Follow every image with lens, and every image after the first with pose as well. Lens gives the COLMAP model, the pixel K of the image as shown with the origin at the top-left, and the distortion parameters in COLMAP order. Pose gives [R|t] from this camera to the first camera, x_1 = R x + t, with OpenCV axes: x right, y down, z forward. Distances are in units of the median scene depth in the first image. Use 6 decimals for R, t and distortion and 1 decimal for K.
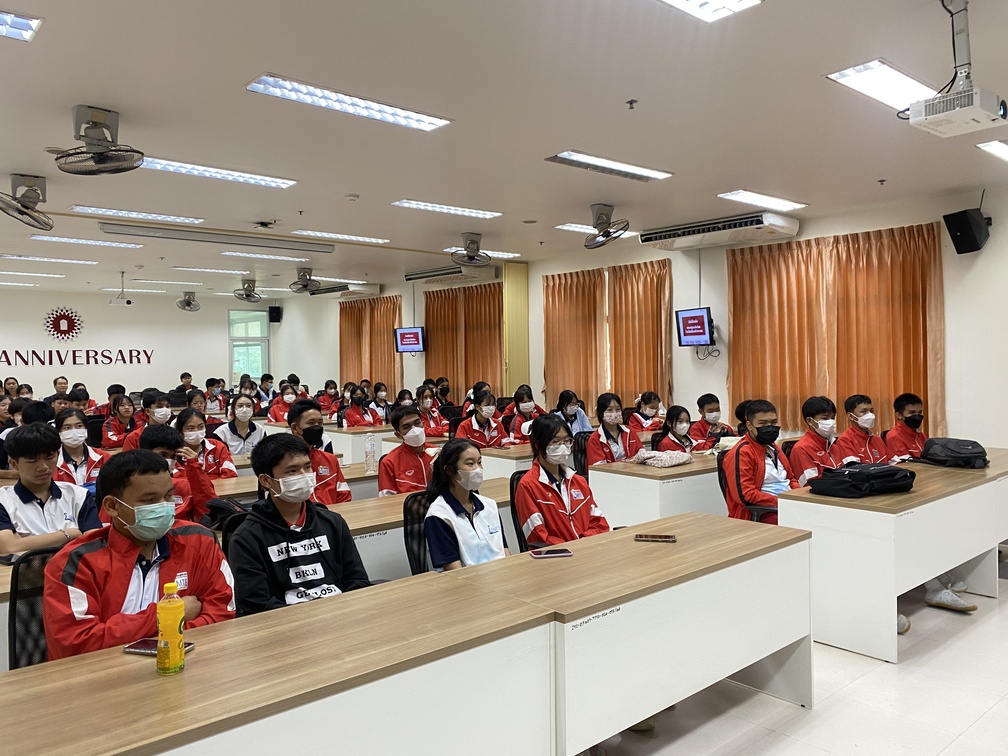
lens RADIAL K [[761.5, 0, 488.7], [0, 761.5, 376.1], [0, 0, 1]] dist [0.065930, -0.107945]
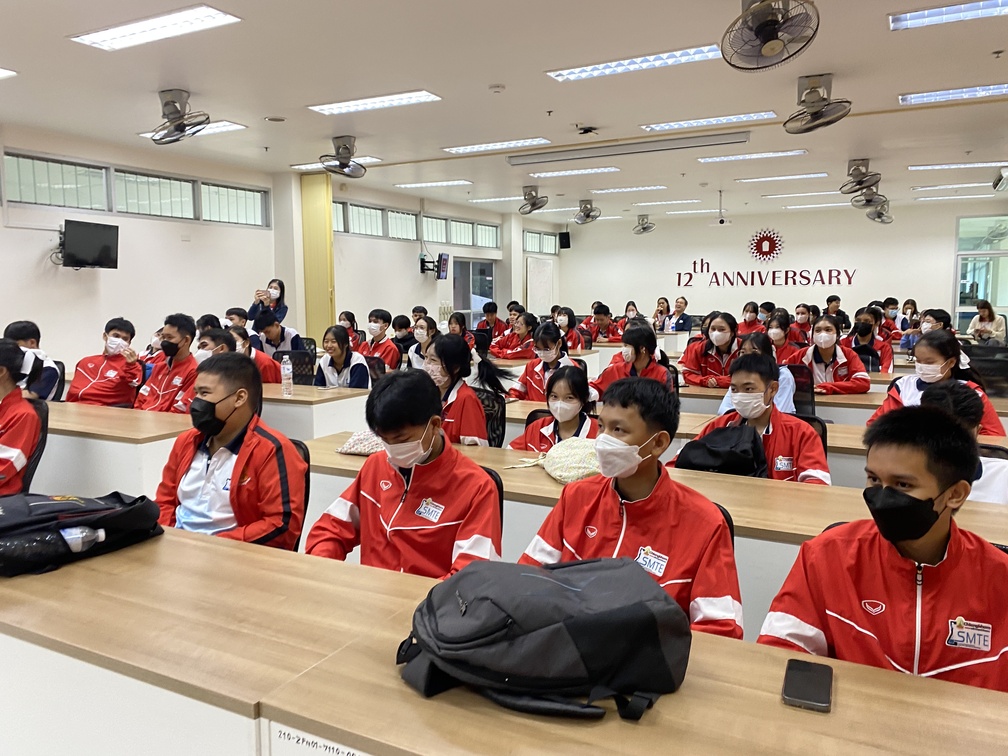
lens RADIAL K [[765.2, 0, 502.7], [0, 765.2, 396.5], [0, 0, 1]] dist [0.049185, -0.004444]
pose [[0.359246, 0.140400, -0.922621, 0.485650], [-0.019268, 0.989524, 0.143079, -0.014583], [0.933044, -0.033624, 0.358188, 0.505792]]
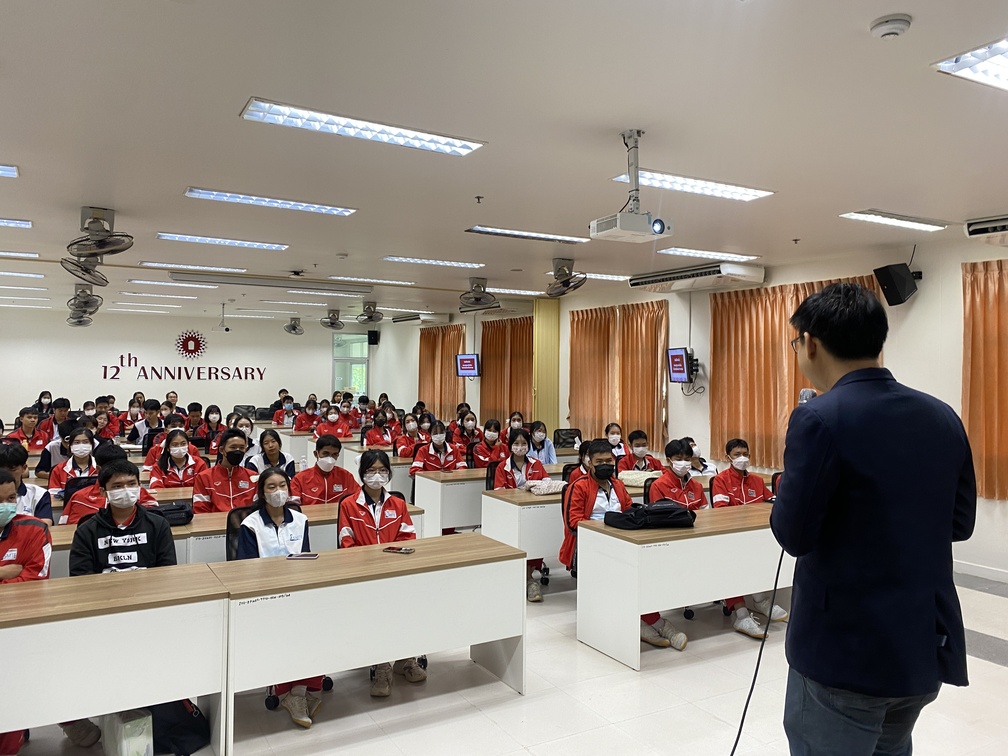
lens RADIAL K [[753.9, 0, 503.7], [0, 753.9, 370.0], [0, 0, 1]] dist [0.062007, -0.102105]
pose [[0.983007, 0.021950, -0.182251, 0.213904], [-0.026683, 0.999366, -0.023558, -0.024472], [0.181619, 0.028021, 0.982970, -0.085681]]
